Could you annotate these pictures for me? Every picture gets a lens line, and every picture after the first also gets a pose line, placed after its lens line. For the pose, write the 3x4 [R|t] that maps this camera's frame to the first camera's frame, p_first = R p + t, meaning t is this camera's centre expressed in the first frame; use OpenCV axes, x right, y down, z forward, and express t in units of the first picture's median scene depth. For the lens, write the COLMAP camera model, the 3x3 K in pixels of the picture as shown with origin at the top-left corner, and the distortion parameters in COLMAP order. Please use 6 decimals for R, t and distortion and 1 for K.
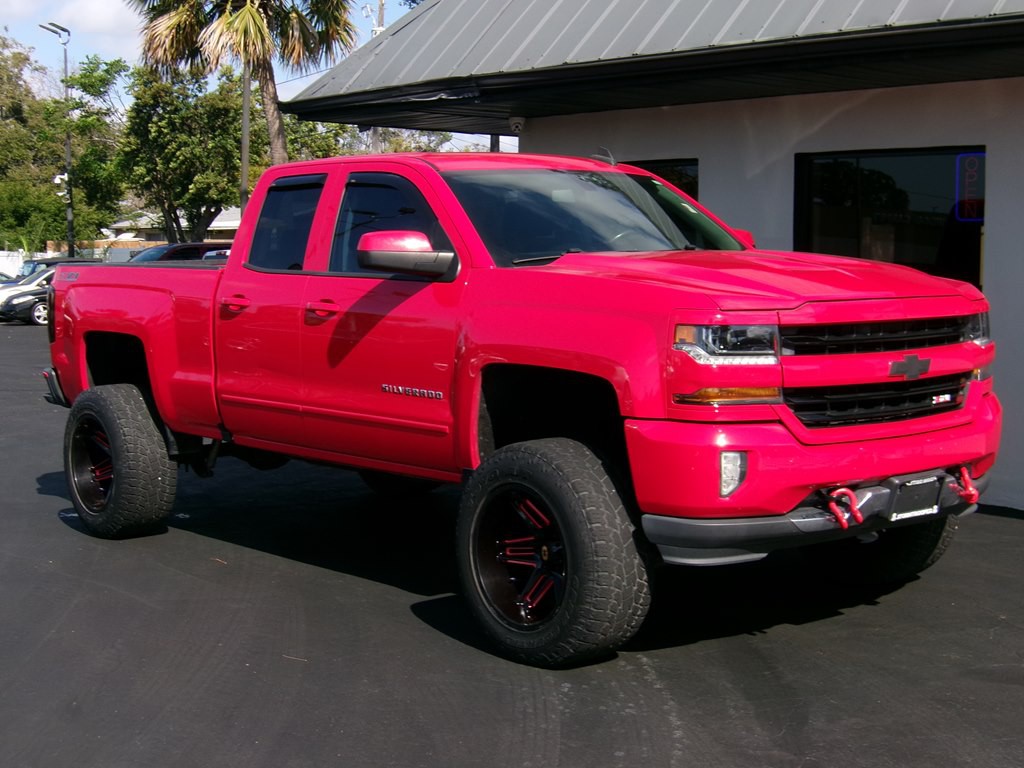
lens RADIAL K [[1573.1, 0, 505.7], [0, 1573.1, 387.0], [0, 0, 1]] dist [-0.125697, 0.000000]
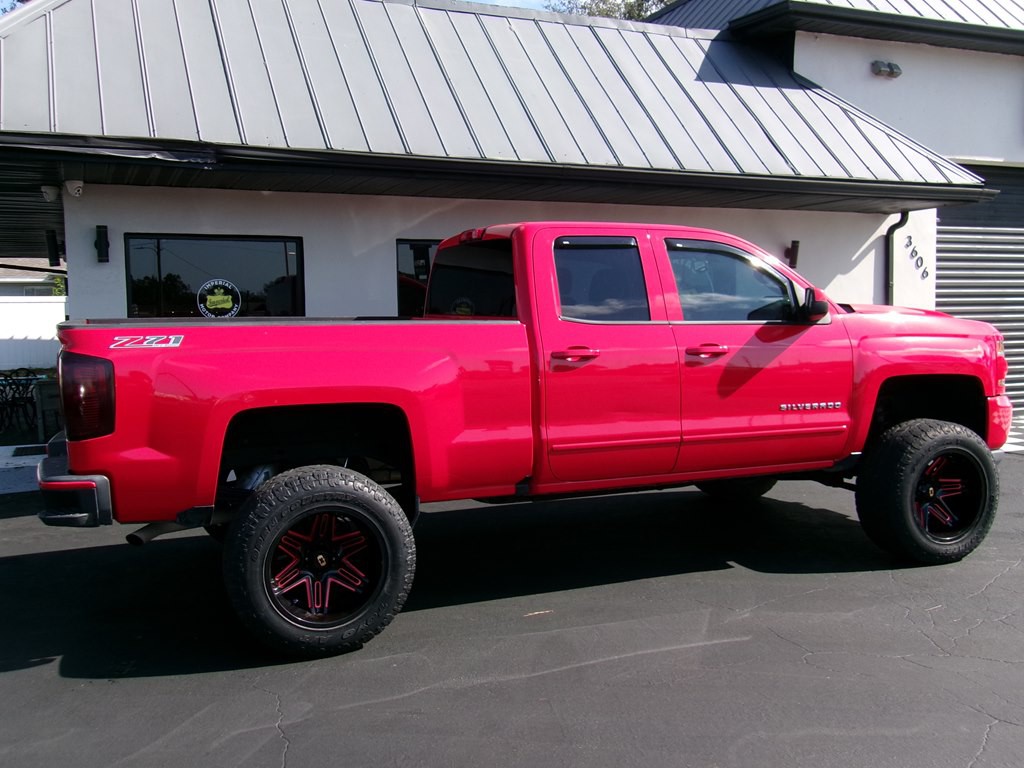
lens RADIAL K [[987.1, 0, 509.3], [0, 987.1, 379.9], [0, 0, 1]] dist [0.034640, 0.000000]
pose [[0.311674, -0.069509, 0.947643, -0.917019], [0.094970, 0.994606, 0.041719, -0.077095], [-0.945431, 0.076995, 0.316594, 0.944410]]
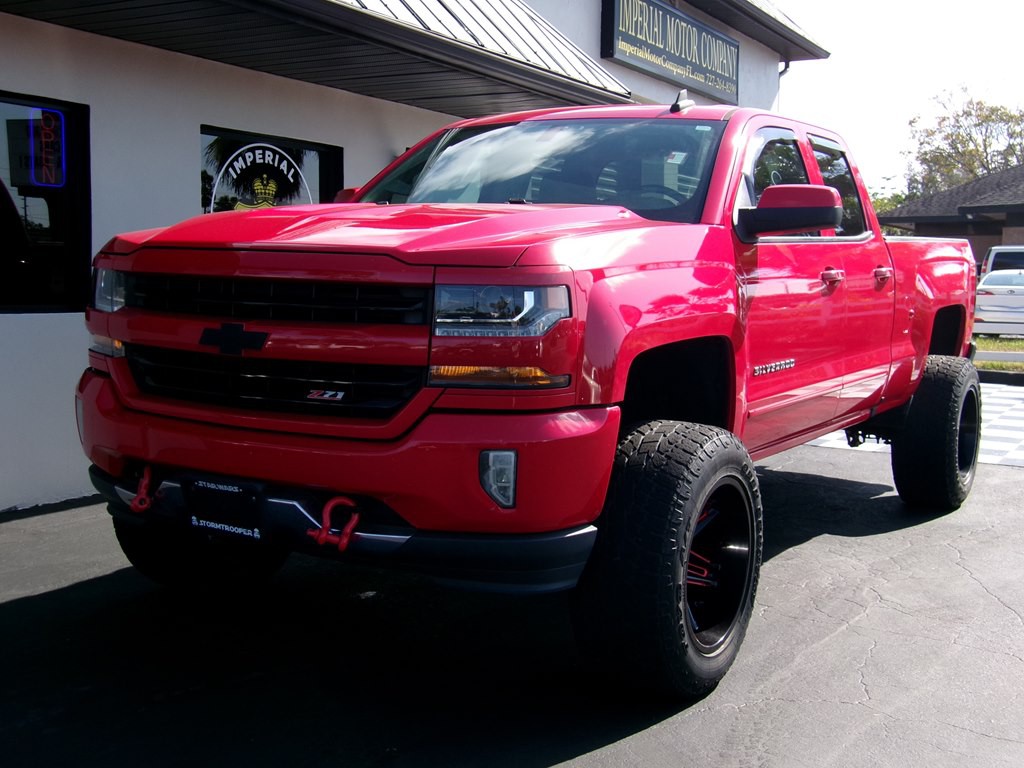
lens RADIAL K [[1247.7, 0, 511.7], [0, 1247.7, 386.3], [0, 0, 1]] dist [-0.014406, 0.000000]
pose [[-0.328479, -0.085363, 0.940646, -0.639050], [0.069382, 0.991036, 0.114165, -0.076332], [-0.941959, 0.102765, -0.319612, 1.347205]]
